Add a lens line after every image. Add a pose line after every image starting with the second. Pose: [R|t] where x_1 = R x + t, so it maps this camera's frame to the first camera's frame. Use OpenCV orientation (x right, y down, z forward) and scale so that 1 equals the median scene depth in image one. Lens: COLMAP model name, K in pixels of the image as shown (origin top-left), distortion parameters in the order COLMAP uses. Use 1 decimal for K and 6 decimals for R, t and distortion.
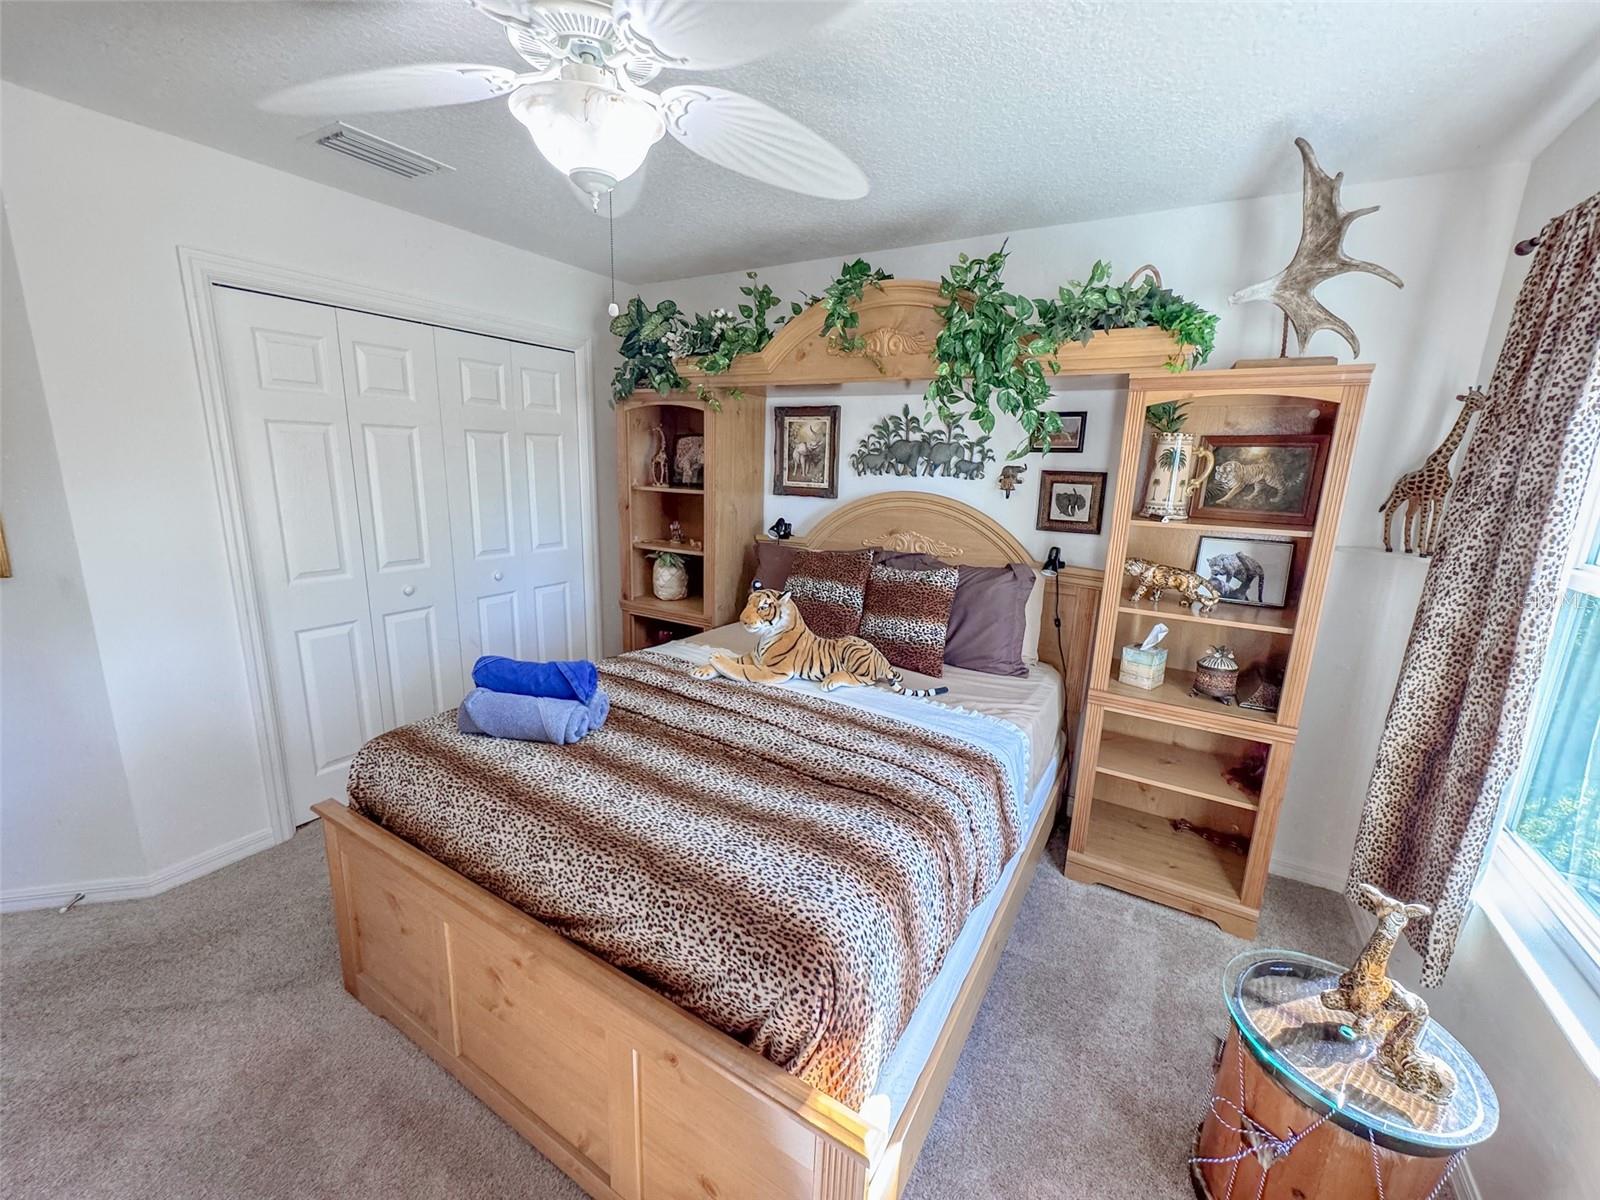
lens RADIAL K [[641.9, 0, 798.7], [0, 641.9, 595.4], [0, 0, 1]] dist [-0.004048, 0.000683]
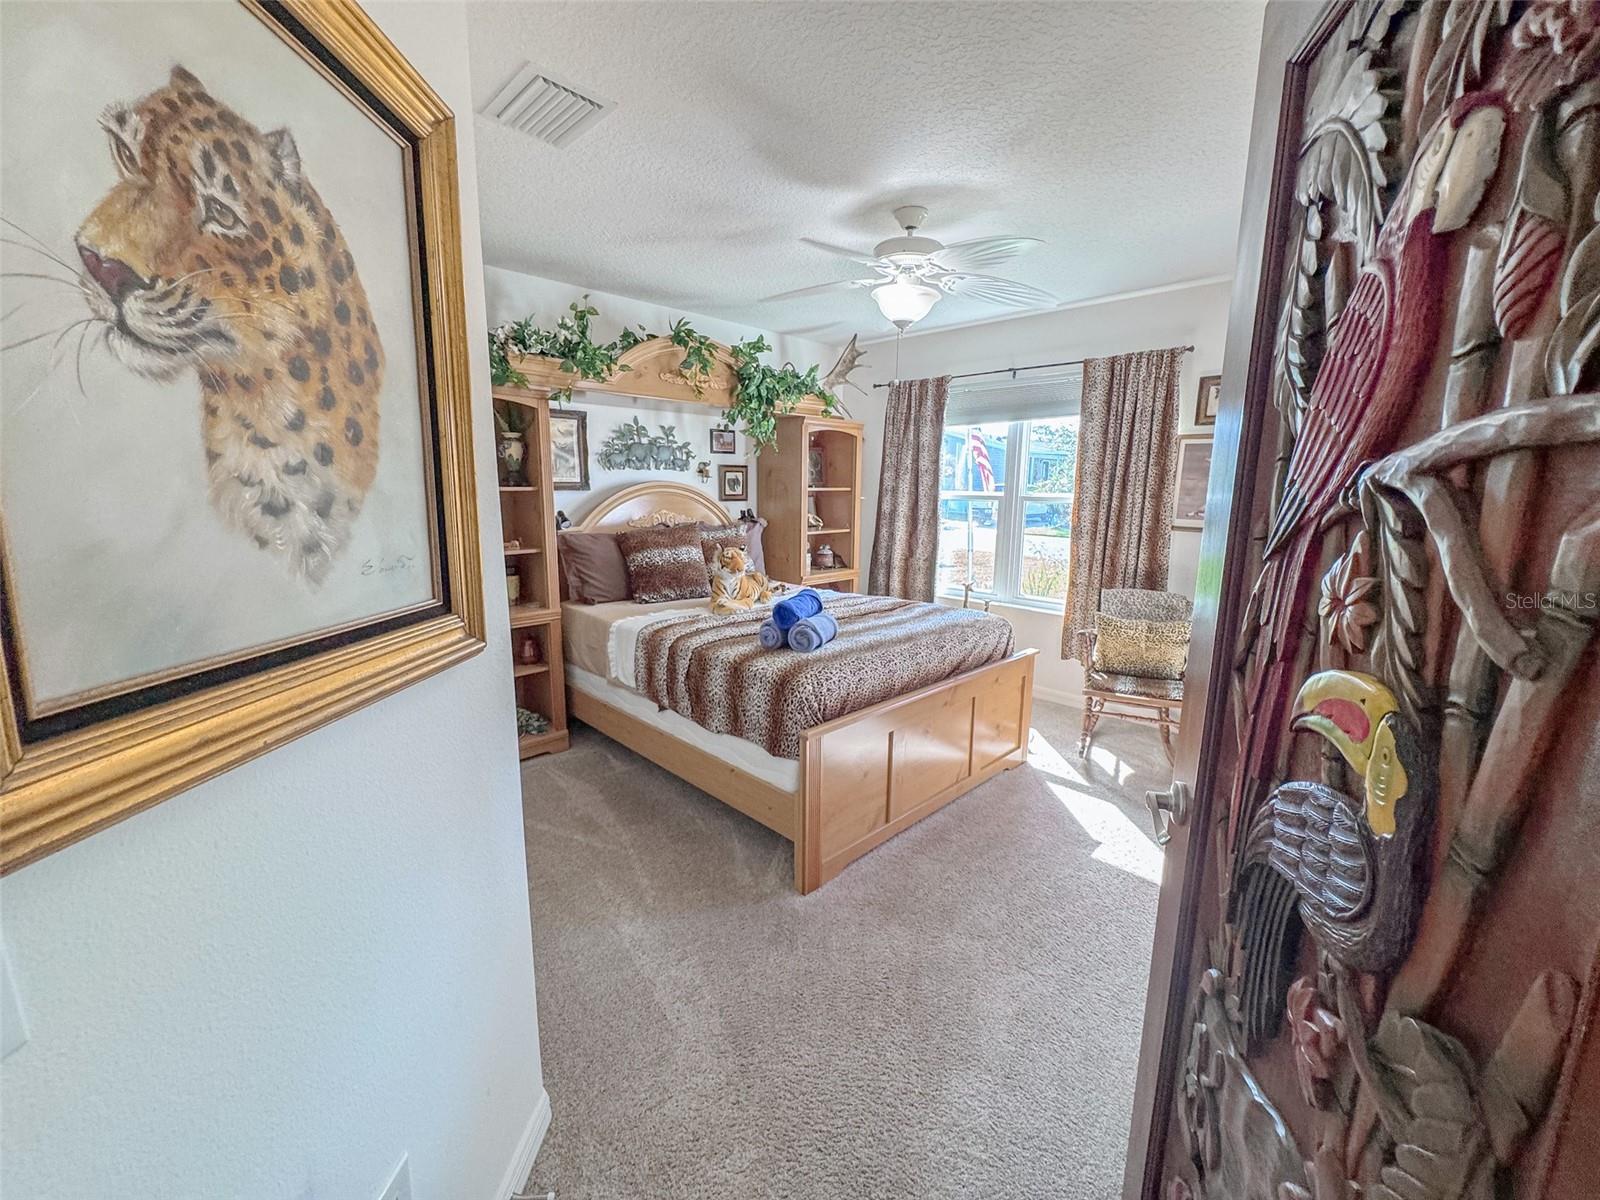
lens RADIAL K [[641.9, 0, 805.9], [0, 641.9, 601.0], [0, 0, 1]] dist [-0.004048, 0.000683]
pose [[0.225385, -0.207720, 0.951869, -1.115038], [0.196610, 0.966604, 0.164382, -0.078754], [-0.954225, 0.150097, 0.258698, 0.388599]]
